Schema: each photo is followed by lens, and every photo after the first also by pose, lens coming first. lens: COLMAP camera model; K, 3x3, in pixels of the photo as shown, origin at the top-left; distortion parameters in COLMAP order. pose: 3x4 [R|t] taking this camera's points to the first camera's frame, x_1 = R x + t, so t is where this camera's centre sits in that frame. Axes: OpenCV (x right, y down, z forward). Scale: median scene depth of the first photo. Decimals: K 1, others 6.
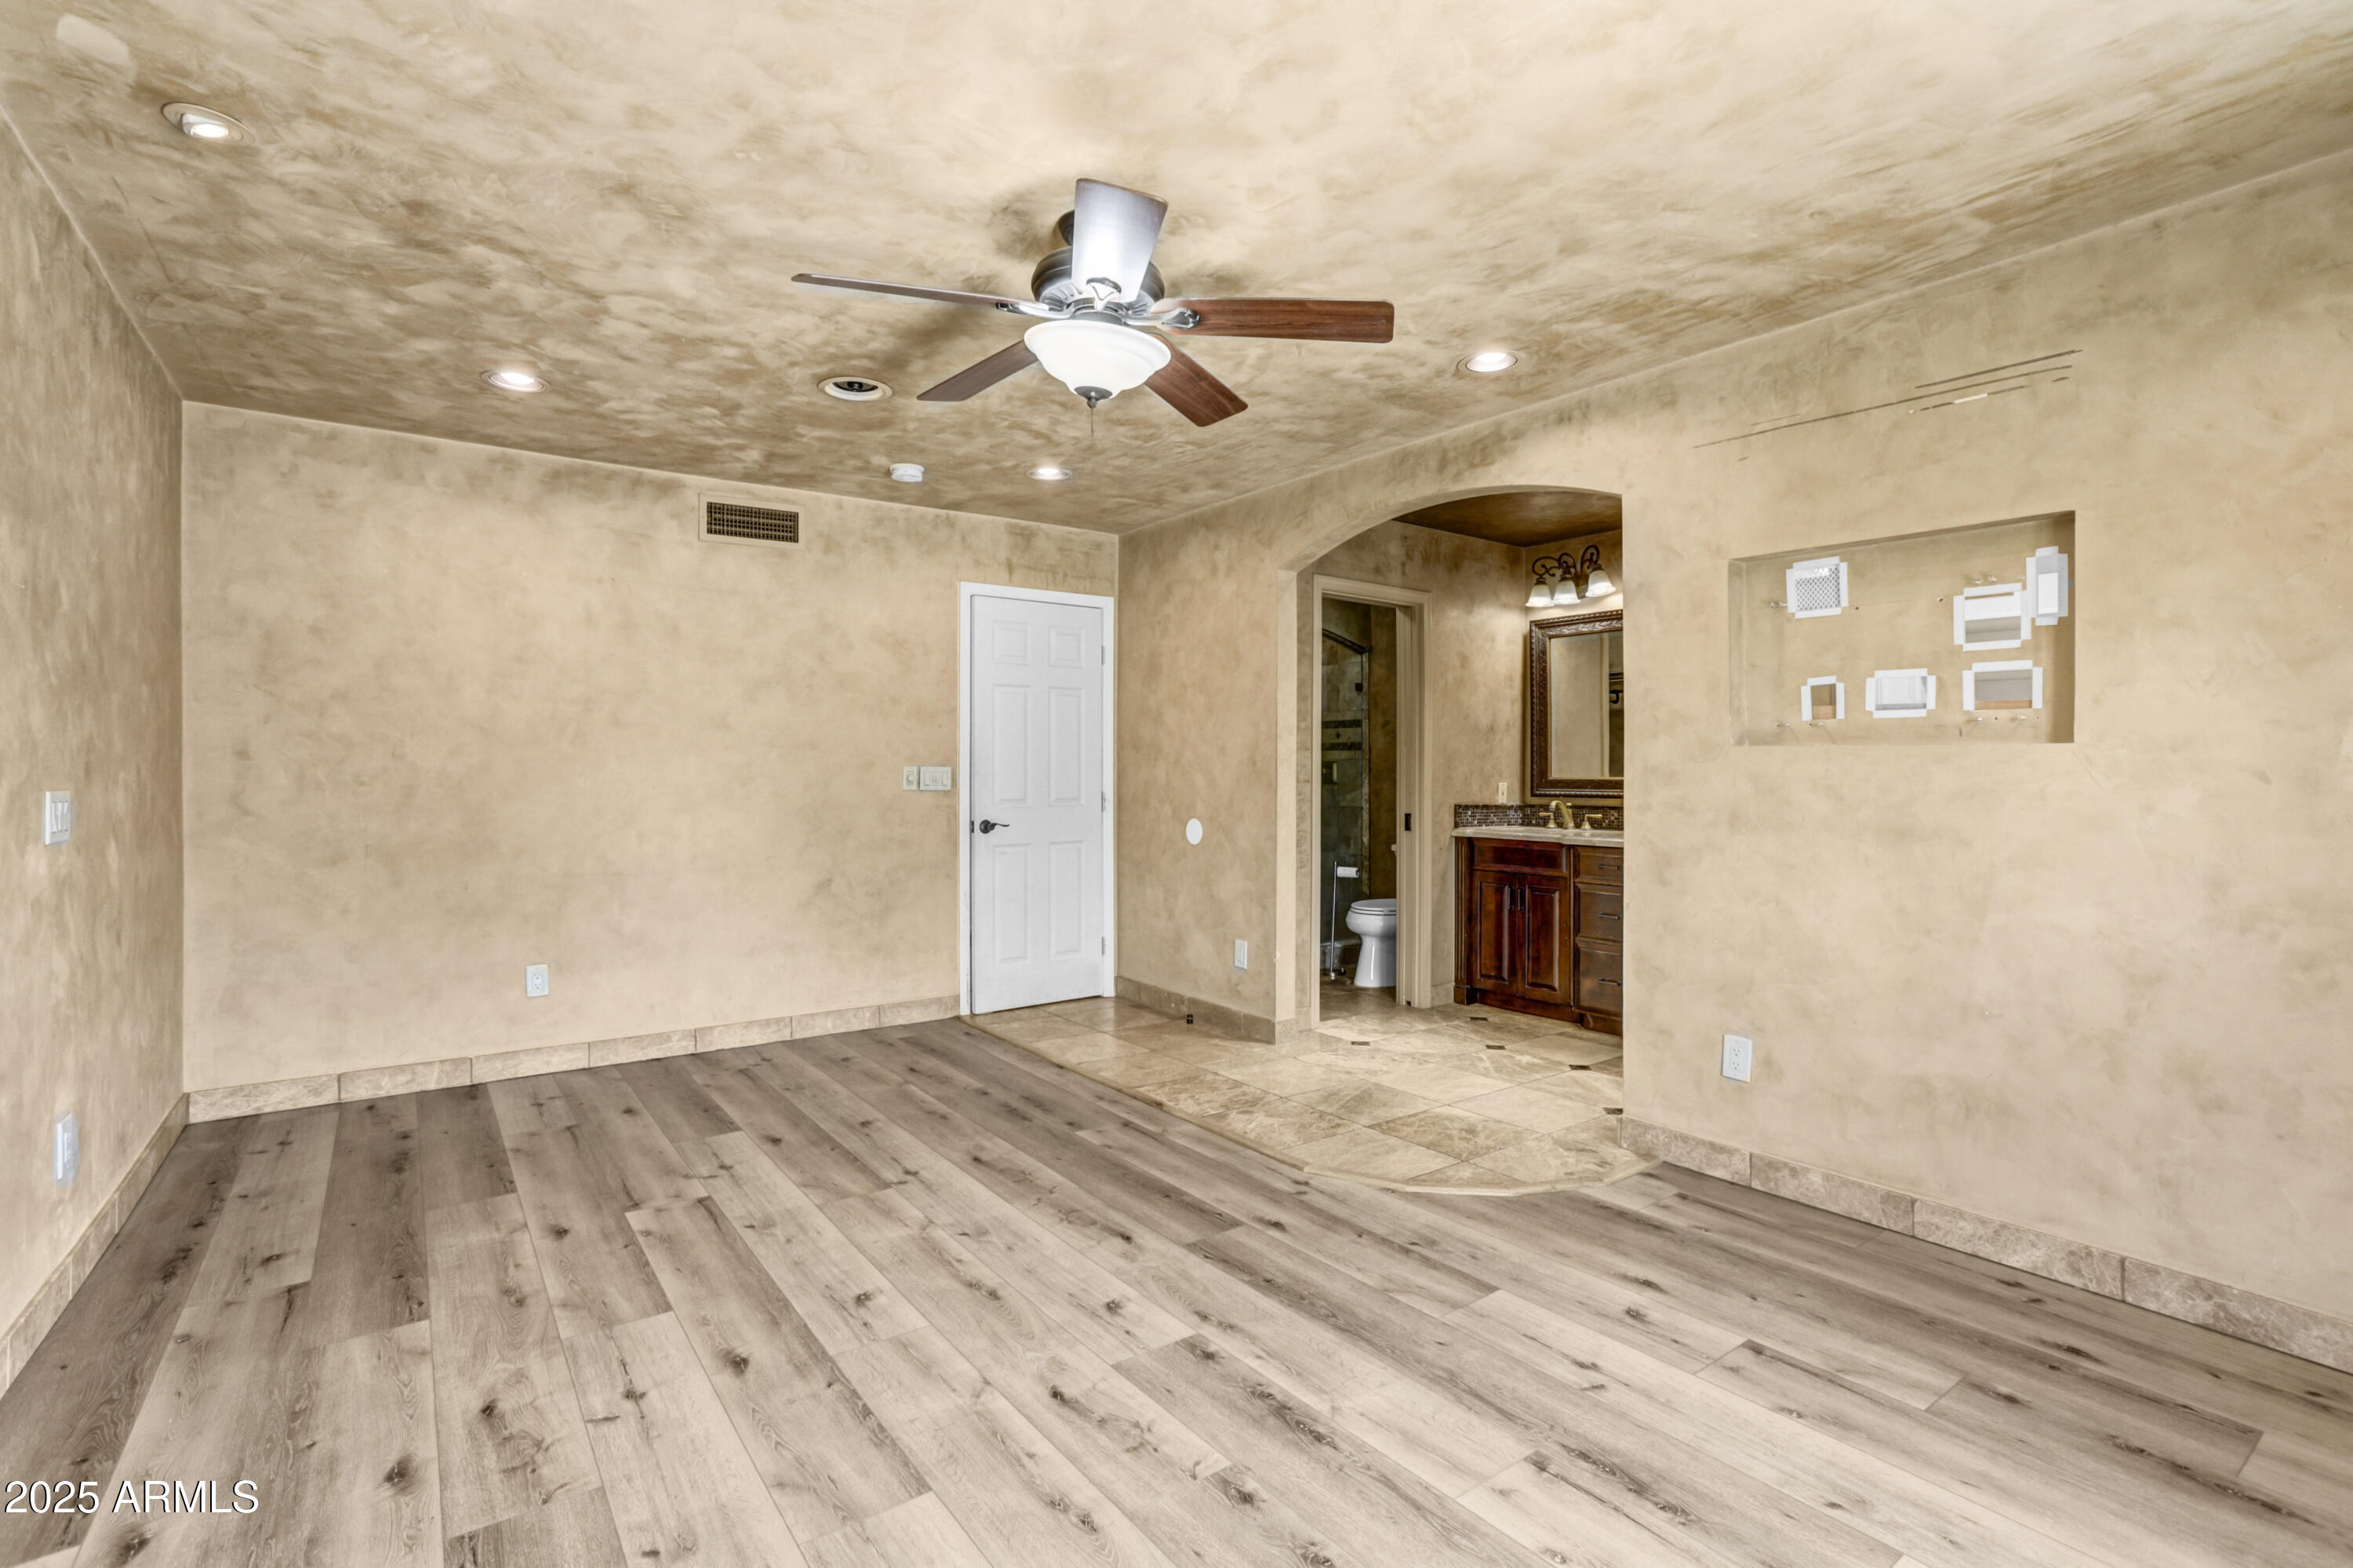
lens RADIAL K [[1100.6, 0, 1171.2], [0, 1100.6, 782.6], [0, 0, 1]] dist [-0.034263, 0.012064]
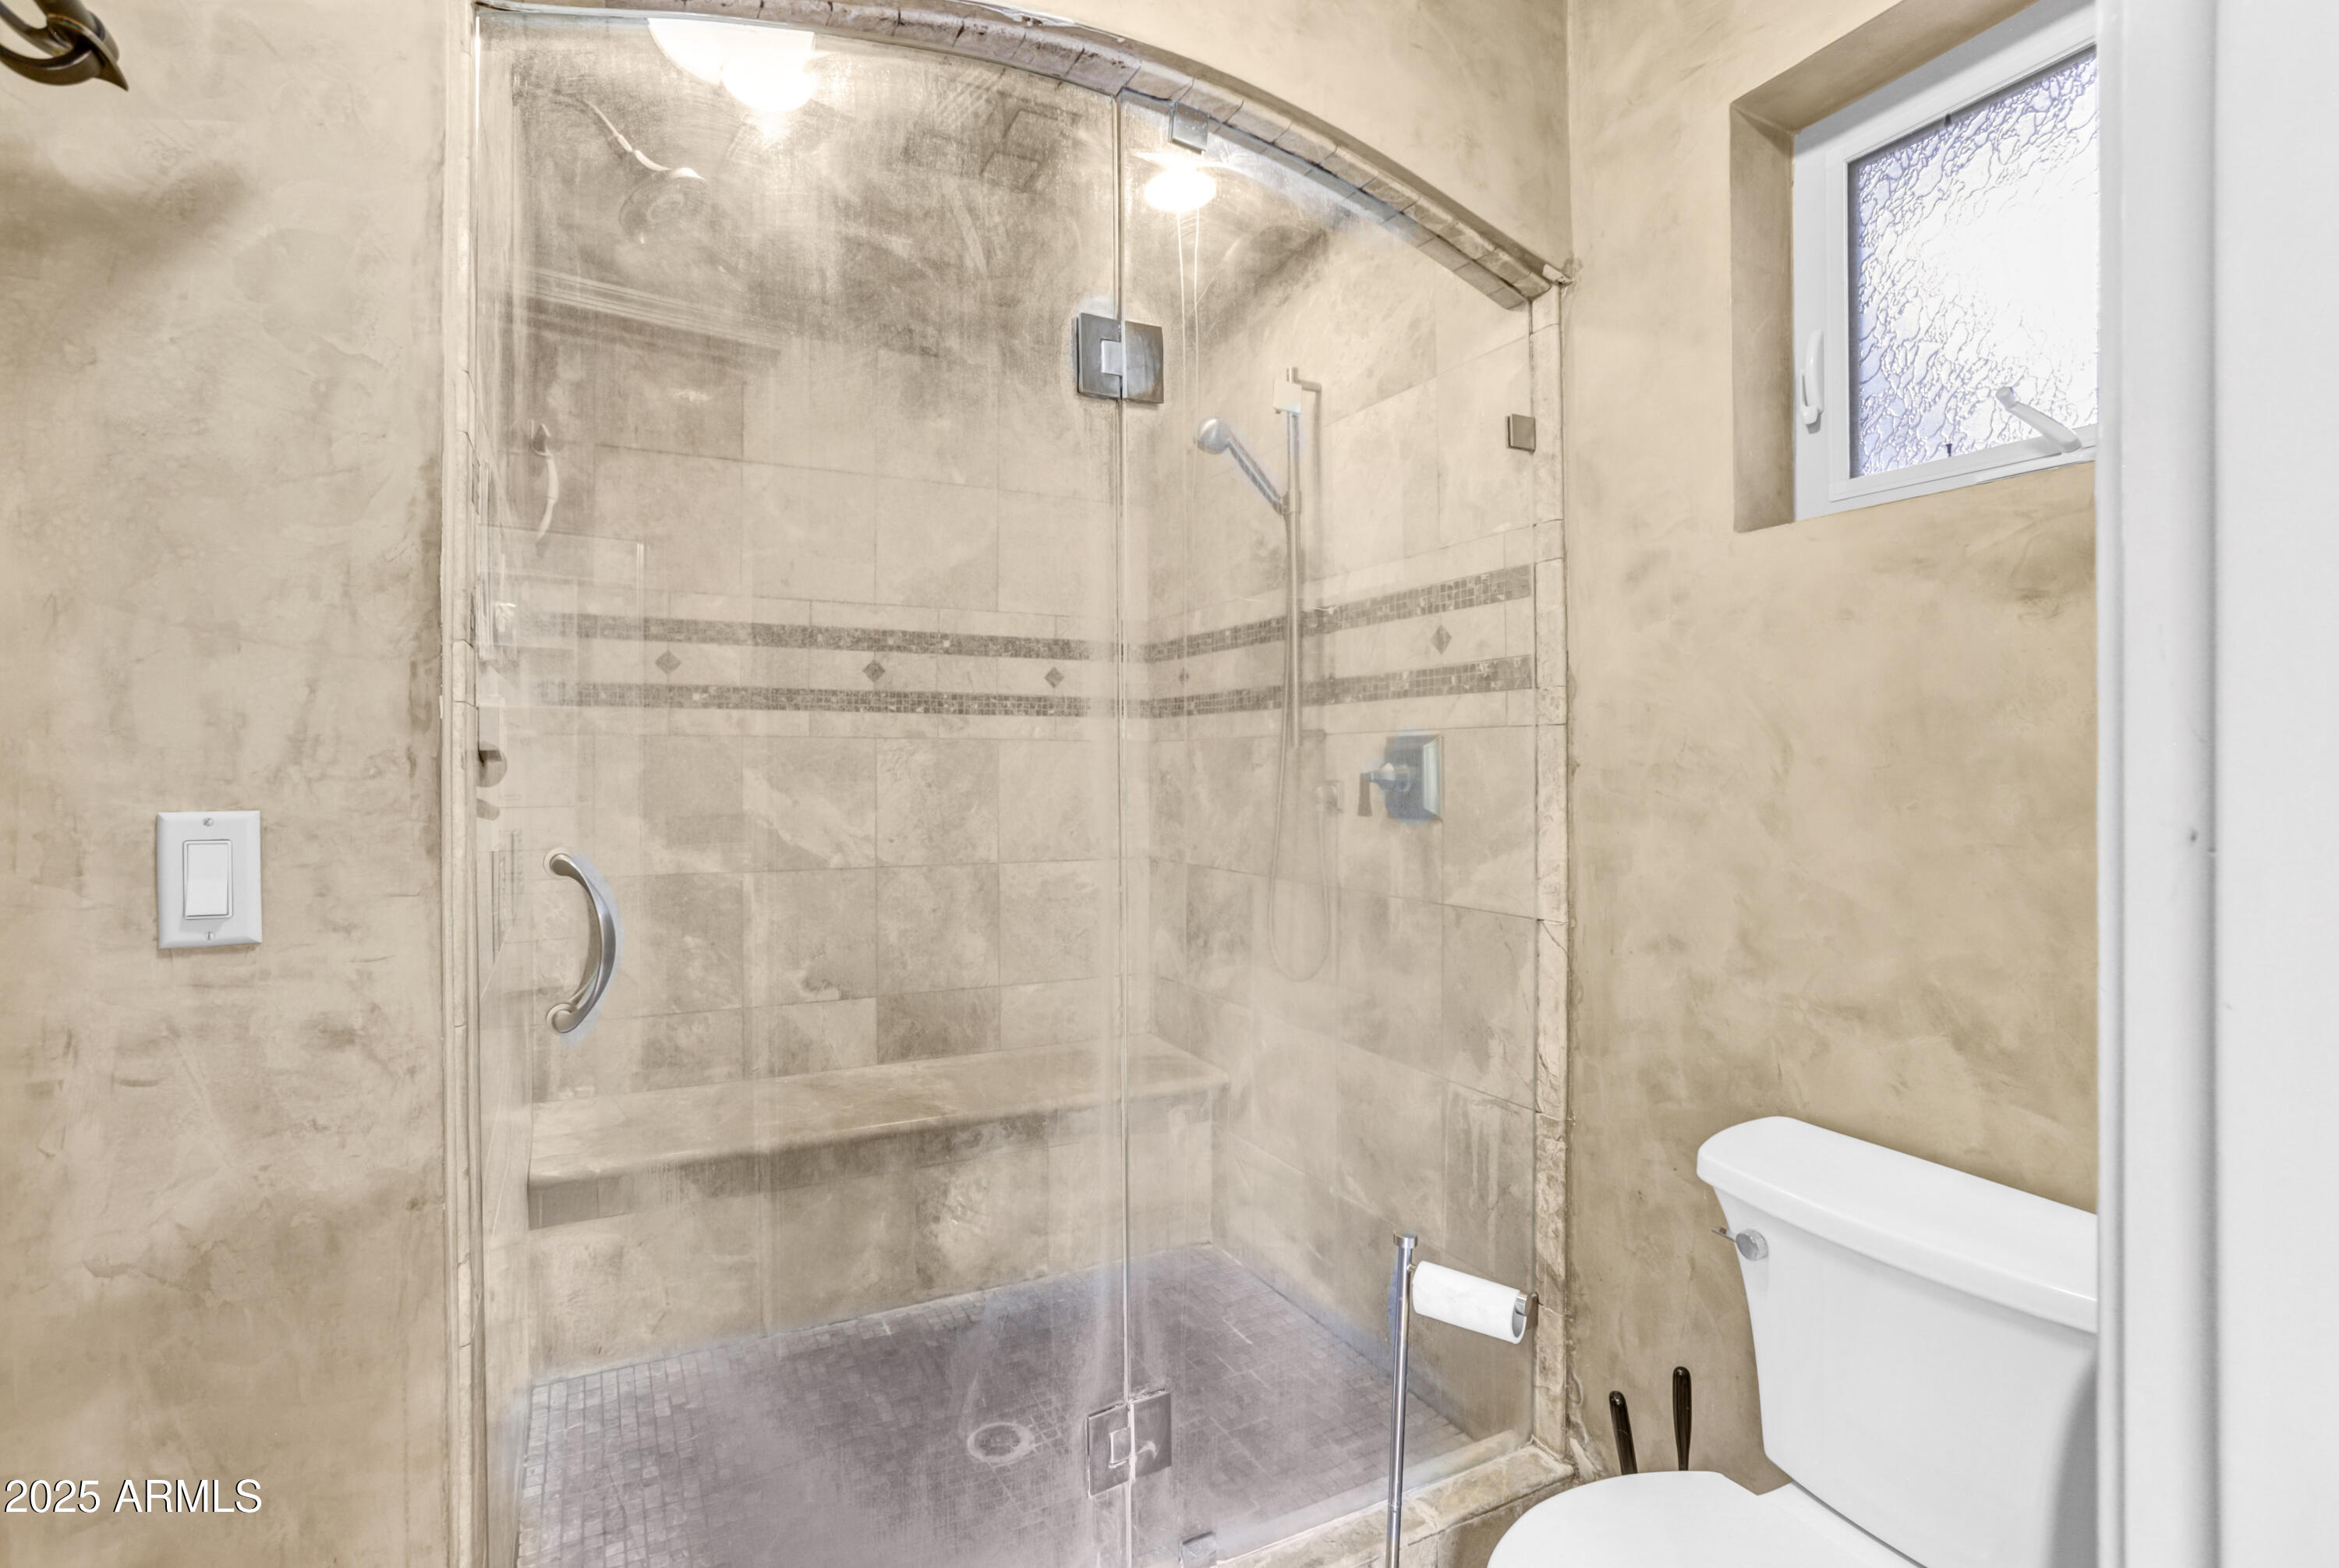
lens RADIAL K [[1094.0, 0, 1165.0], [0, 1094.0, 767.0], [0, 0, 1]] dist [-0.034263, 0.012064]
pose [[0.990826, -0.000370, -0.135146, 0.153303], [-0.000550, 0.999977, -0.006769, -0.011533], [0.135145, 0.006781, 0.990803, 0.921601]]
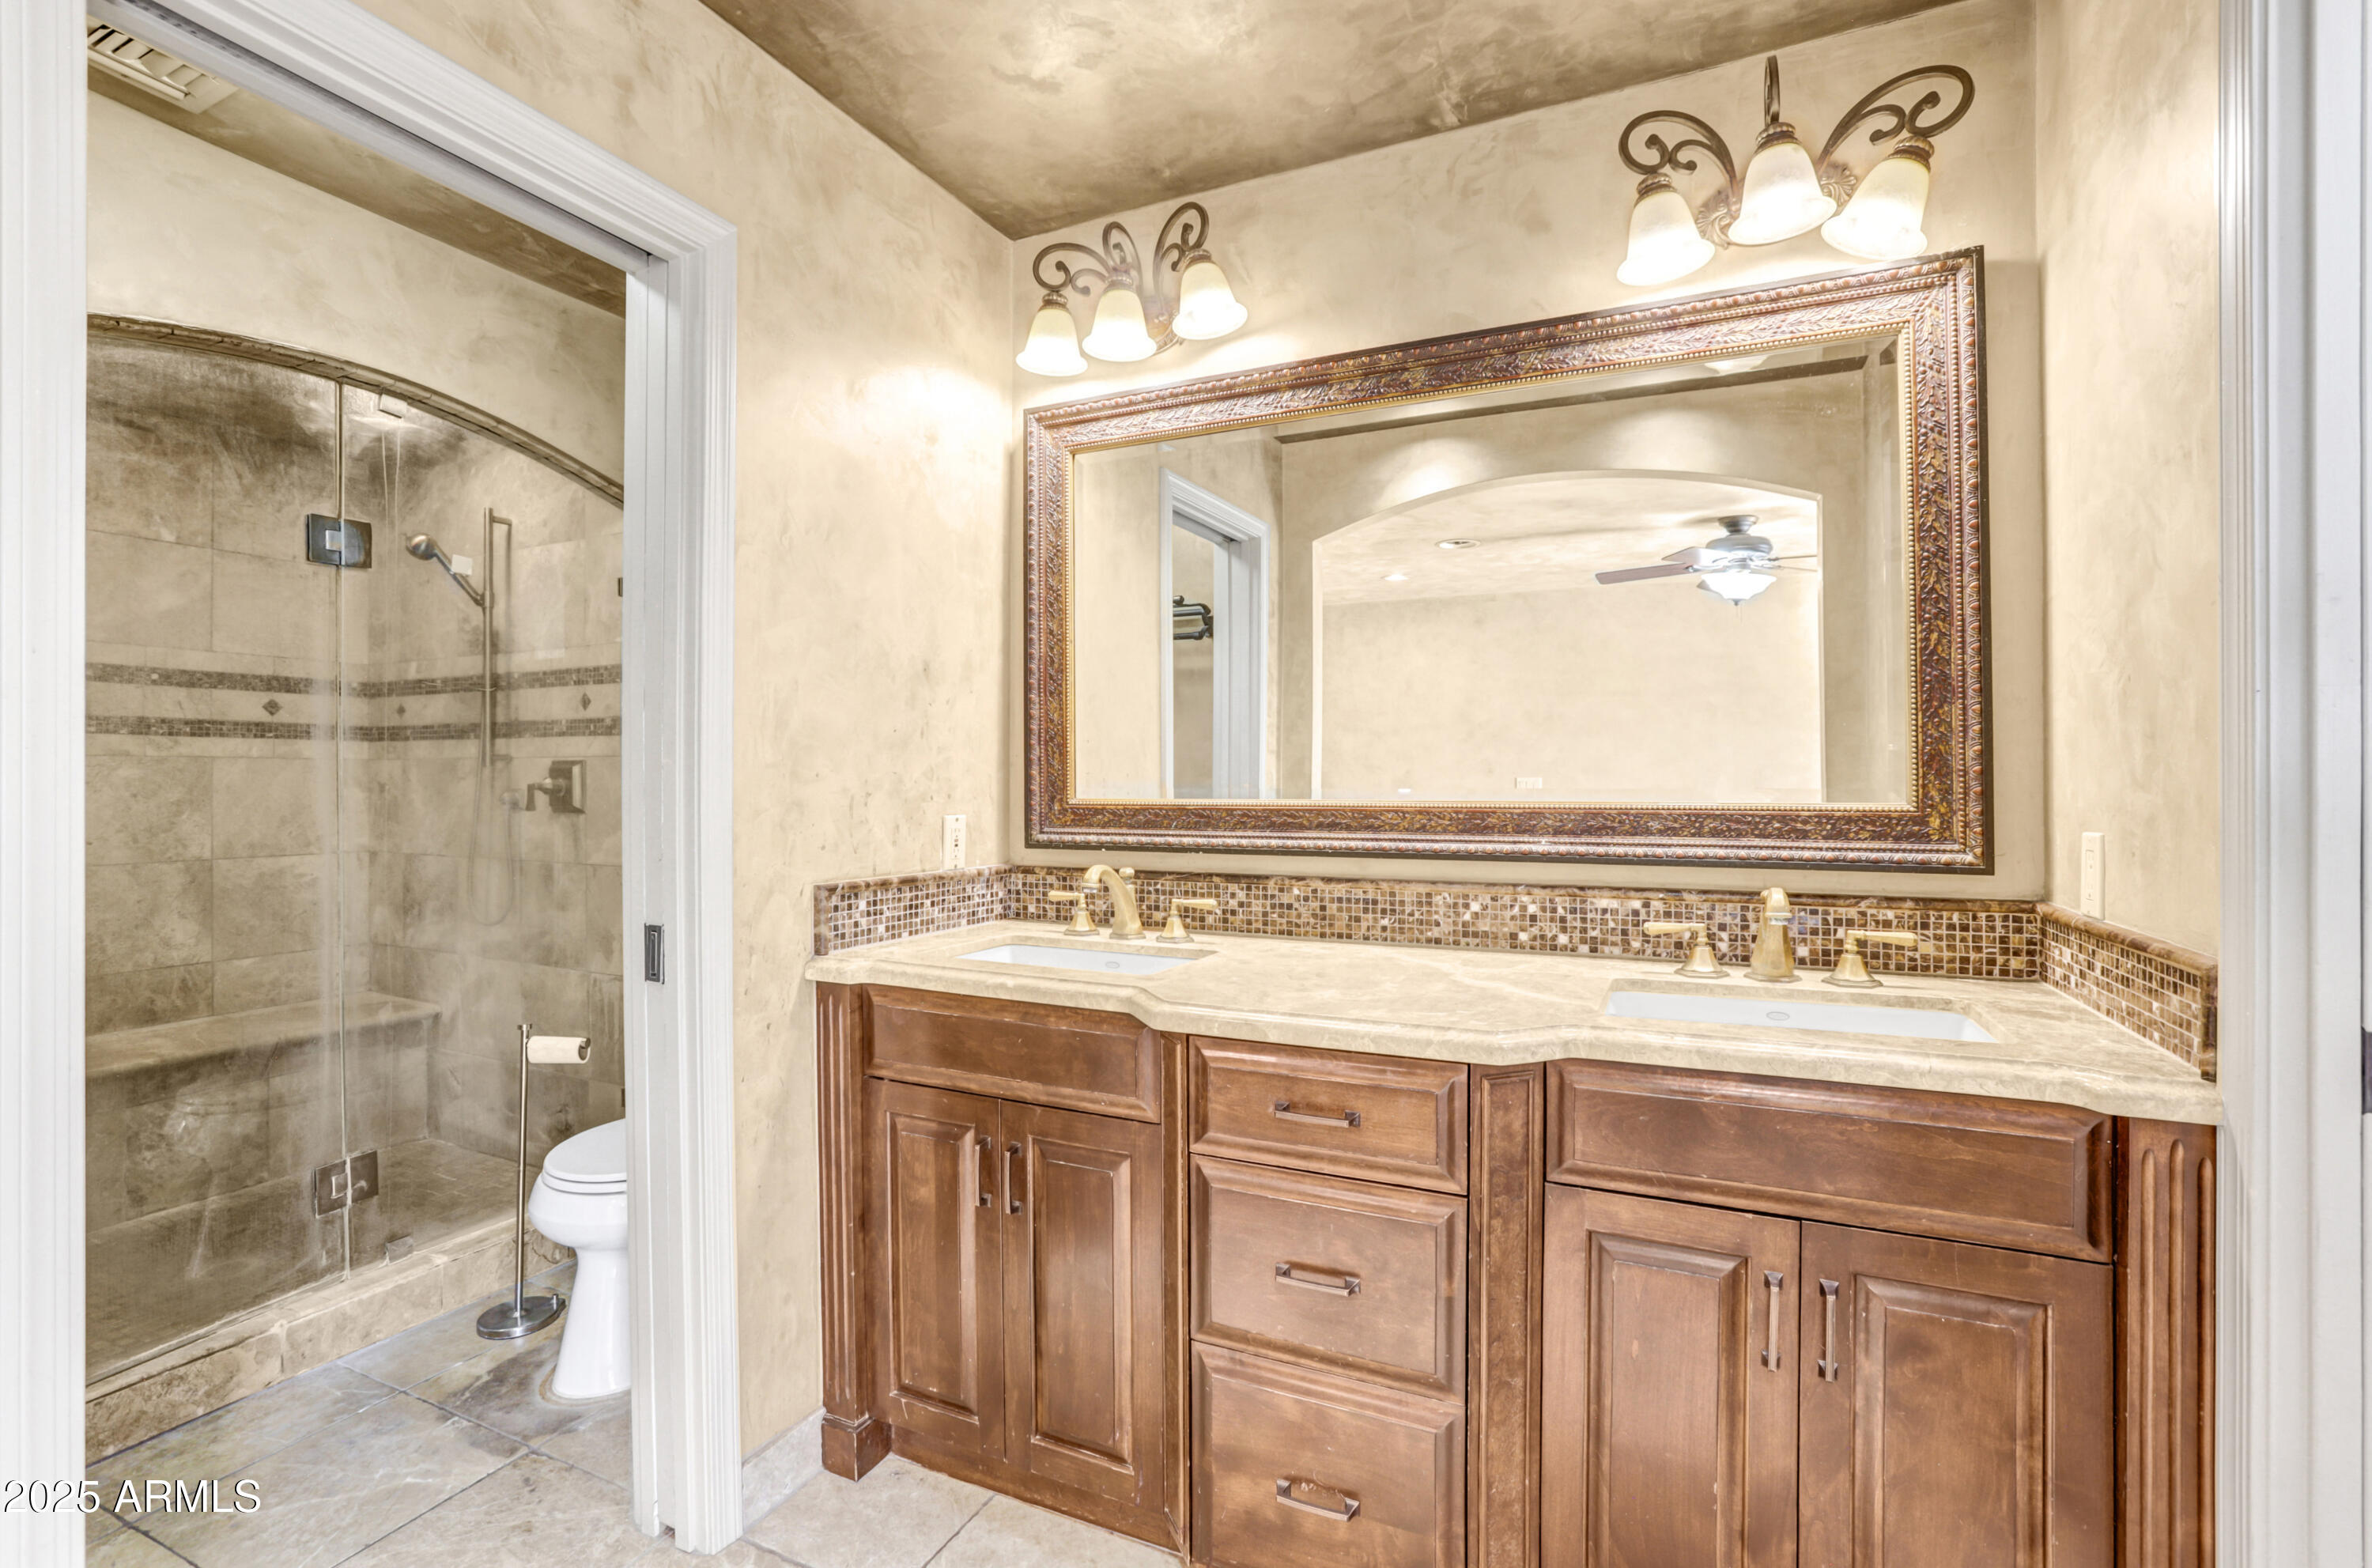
lens RADIAL K [[1061.5, 0, 1198.3], [0, 1061.5, 773.8], [0, 0, 1]] dist [-0.035836, 0.010267]
pose [[0.871115, 0.001624, 0.491077, 0.200627], [0.003858, 0.999941, -0.010149, -0.010380], [-0.491065, 0.010735, 0.871057, 0.658663]]
